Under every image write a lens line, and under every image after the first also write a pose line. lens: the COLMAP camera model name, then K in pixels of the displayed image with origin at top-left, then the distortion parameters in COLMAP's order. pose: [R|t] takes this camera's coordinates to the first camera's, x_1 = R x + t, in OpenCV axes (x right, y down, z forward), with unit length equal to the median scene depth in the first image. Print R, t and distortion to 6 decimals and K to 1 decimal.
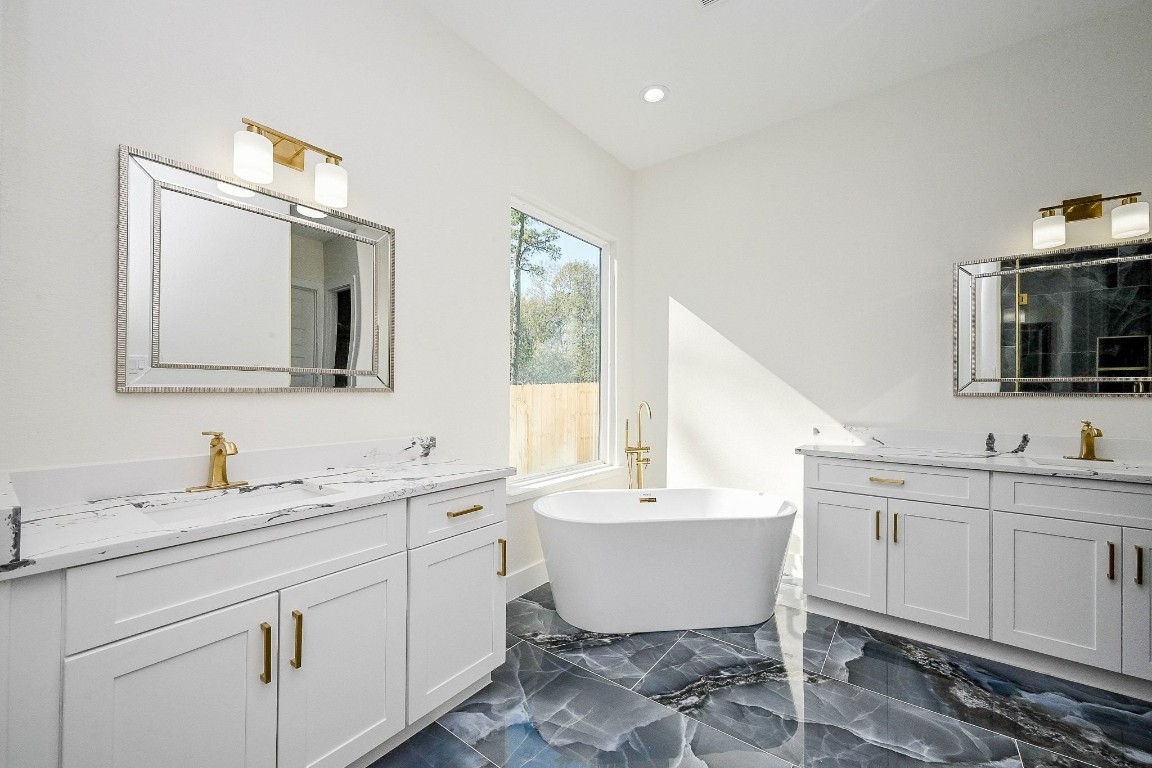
lens RADIAL K [[459.5, 0, 567.5], [0, 459.5, 385.8], [0, 0, 1]] dist [-0.000754, 0.001081]
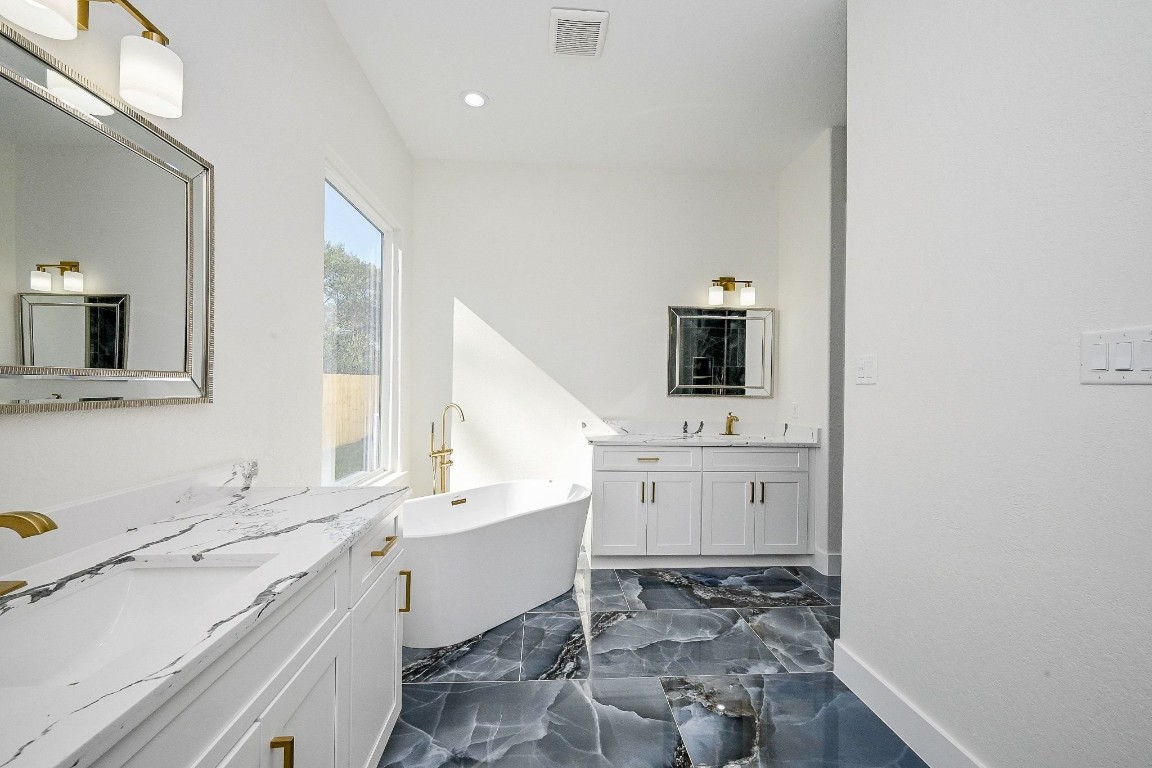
lens RADIAL K [[459.5, 0, 573.6], [0, 459.5, 386.8], [0, 0, 1]] dist [-0.000754, 0.001081]
pose [[0.750558, 0.004618, 0.660788, -0.403388], [-0.017827, 0.999753, 0.013262, -0.027356], [-0.660564, -0.021734, 0.750455, 0.117531]]
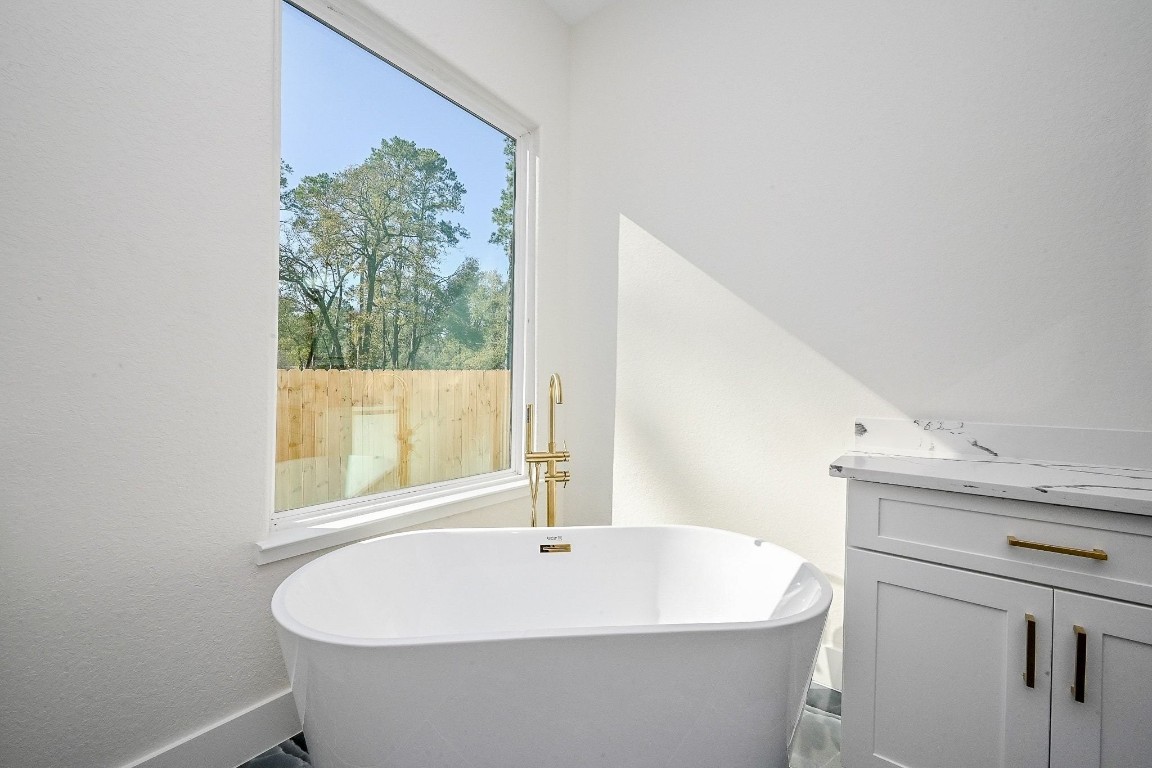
lens RADIAL K [[459.5, 0, 569.6], [0, 459.5, 383.3], [0, 0, 1]] dist [-0.000754, 0.001081]
pose [[0.999924, 0.011633, -0.004010, 0.258819], [-0.011600, 0.999900, 0.008064, 0.058386], [0.004103, -0.008017, 0.999959, 0.597958]]
